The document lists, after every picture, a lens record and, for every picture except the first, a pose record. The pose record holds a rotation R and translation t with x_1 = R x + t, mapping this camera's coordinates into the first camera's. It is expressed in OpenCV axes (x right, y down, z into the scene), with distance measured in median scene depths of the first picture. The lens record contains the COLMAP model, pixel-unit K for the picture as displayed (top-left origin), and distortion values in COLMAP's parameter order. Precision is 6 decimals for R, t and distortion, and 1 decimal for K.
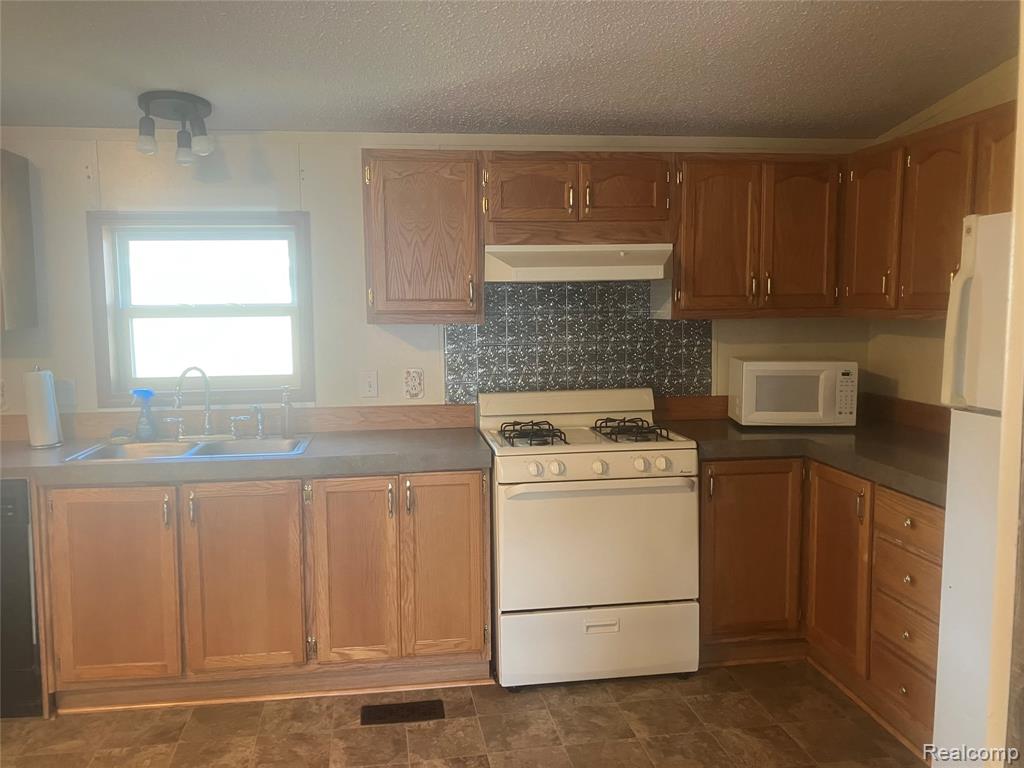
lens RADIAL K [[838.8, 0, 506.8], [0, 838.8, 384.4], [0, 0, 1]] dist [0.001546, 0.009760]
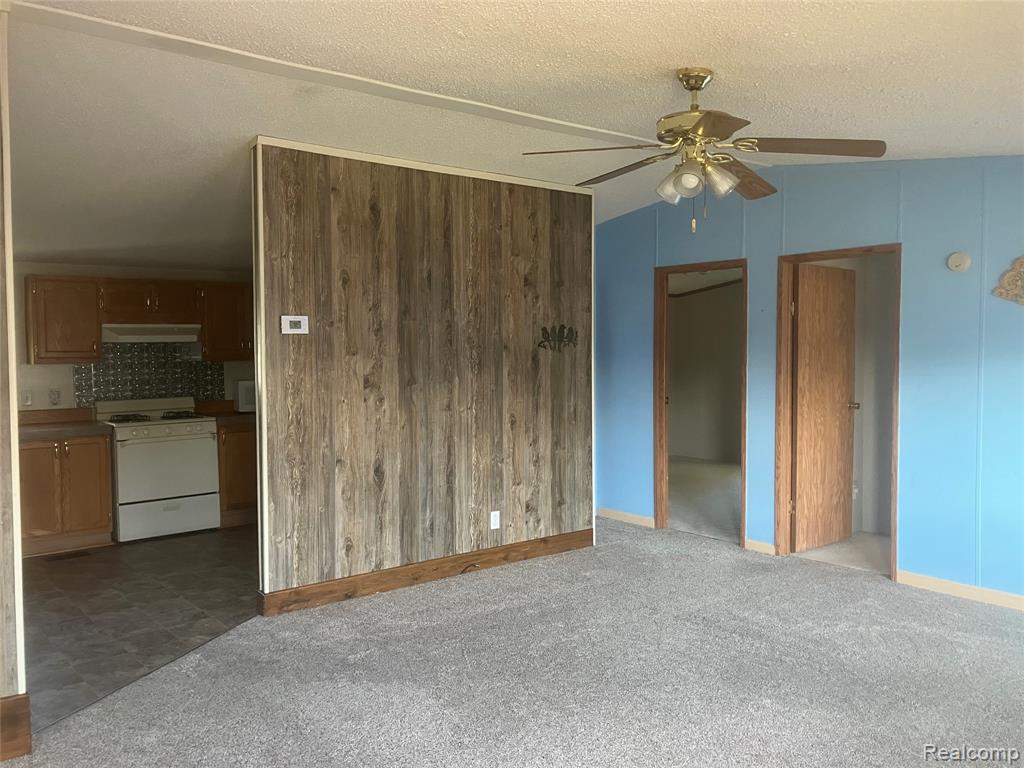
lens RADIAL K [[838.8, 0, 506.1], [0, 838.8, 389.3], [0, 0, 1]] dist [0.001546, 0.009760]
pose [[0.860625, -0.022894, 0.508725, -0.215665], [0.050395, 0.997914, -0.040345, 0.115352], [-0.506740, 0.060359, 0.859983, -1.173225]]
